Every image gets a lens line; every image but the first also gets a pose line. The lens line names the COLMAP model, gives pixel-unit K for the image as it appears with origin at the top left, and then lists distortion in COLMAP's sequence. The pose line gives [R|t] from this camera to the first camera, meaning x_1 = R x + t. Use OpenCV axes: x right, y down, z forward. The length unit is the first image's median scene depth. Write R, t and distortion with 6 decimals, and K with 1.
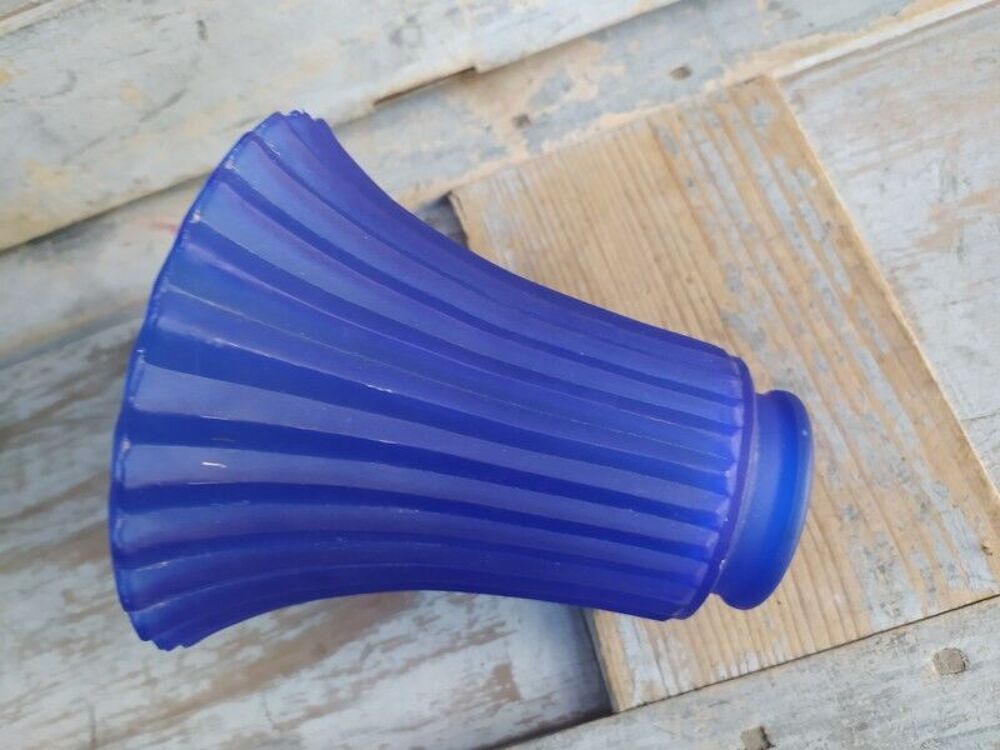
lens RADIAL K [[808.0, 0, 500.5], [0, 808.0, 374.8], [0, 0, 1]] dist [-0.018236, -0.019777]
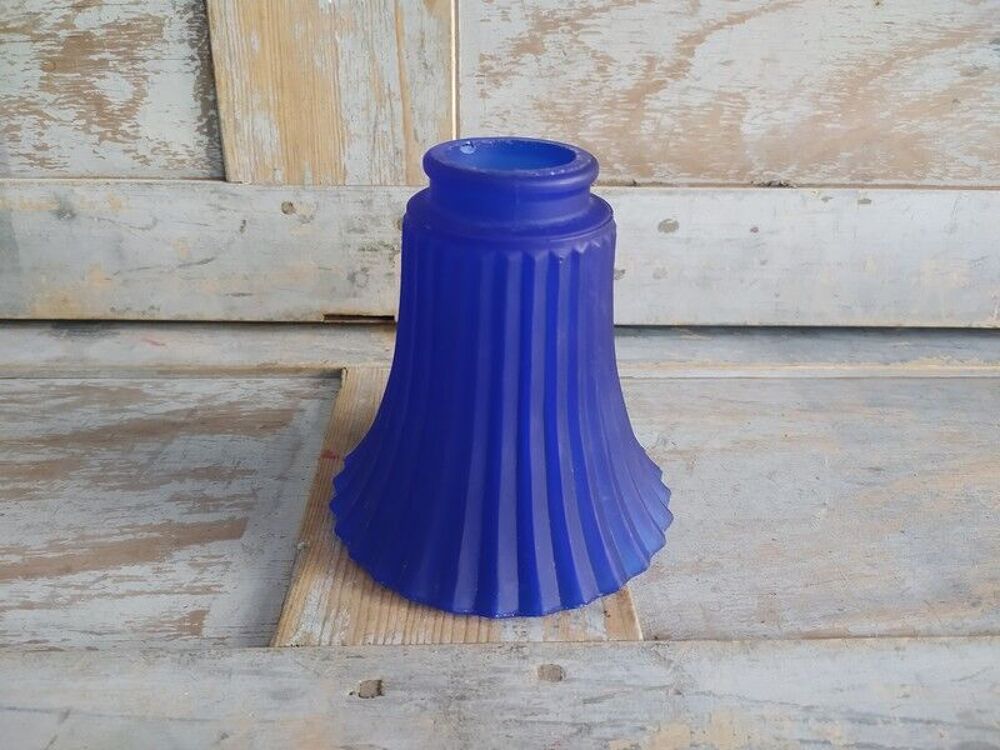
lens RADIAL K [[754.7, 0, 499.7], [0, 754.7, 377.2], [0, 0, 1]] dist [0.044648, -0.076216]
pose [[0.946045, 0.311296, -0.089967, 0.384248], [-0.297706, 0.725372, -0.620651, 0.638231], [-0.127947, 0.613947, 0.778909, -0.106698]]
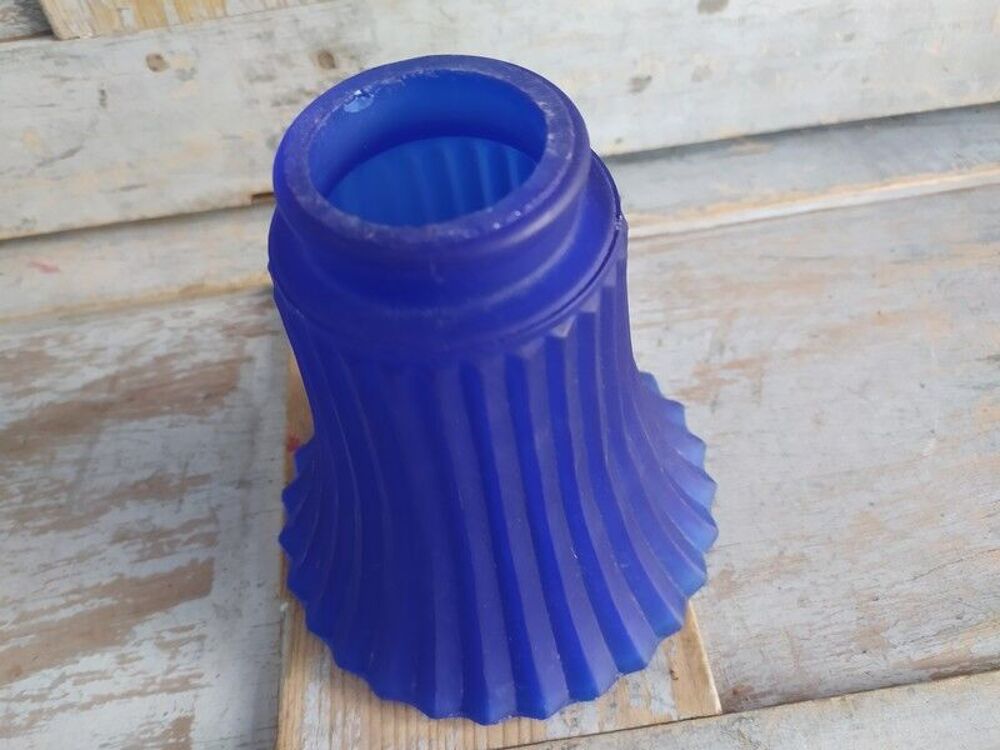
lens RADIAL K [[776.3, 0, 505.0], [0, 776.3, 368.9], [0, 0, 1]] dist [0.014536, -0.044949]
pose [[0.980707, 0.195231, 0.009968, 0.274891], [-0.186129, 0.948141, -0.257651, 0.127198], [-0.059752, 0.250825, 0.966187, -0.022925]]
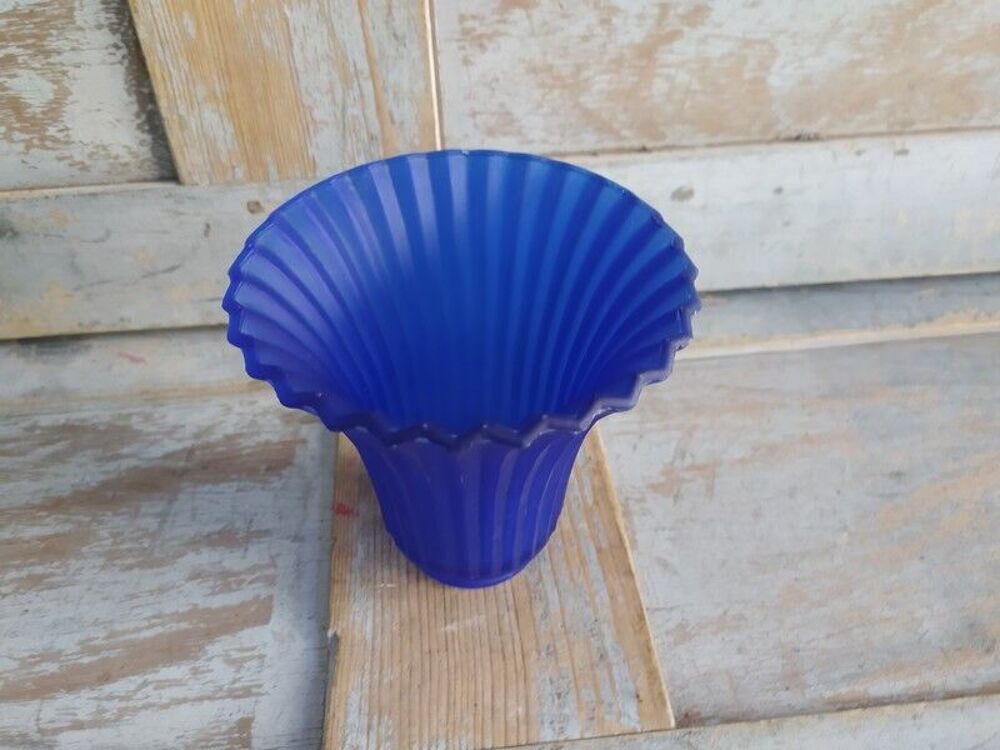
lens RADIAL K [[776.3, 0, 495.9], [0, 776.3, 385.9], [0, 0, 1]] dist [0.014536, -0.044949]
pose [[0.966534, 0.256476, 0.005756, 0.216829], [-0.233153, 0.887560, -0.397338, 0.282298], [-0.107016, 0.382698, 0.917655, -0.274766]]
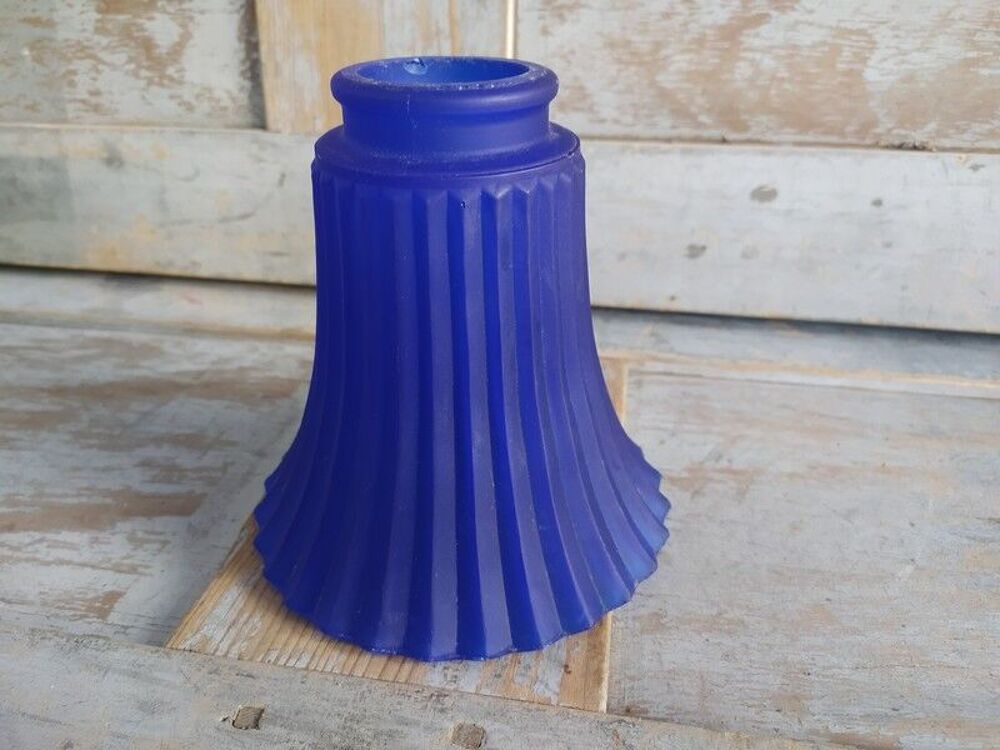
lens RADIAL K [[776.3, 0, 502.0], [0, 776.3, 371.2], [0, 0, 1]] dist [0.014536, -0.044949]
pose [[0.880593, 0.384726, -0.276662, 0.573613], [-0.473635, 0.696084, -0.539570, 0.446636], [-0.015007, 0.606179, 0.795187, 0.031742]]
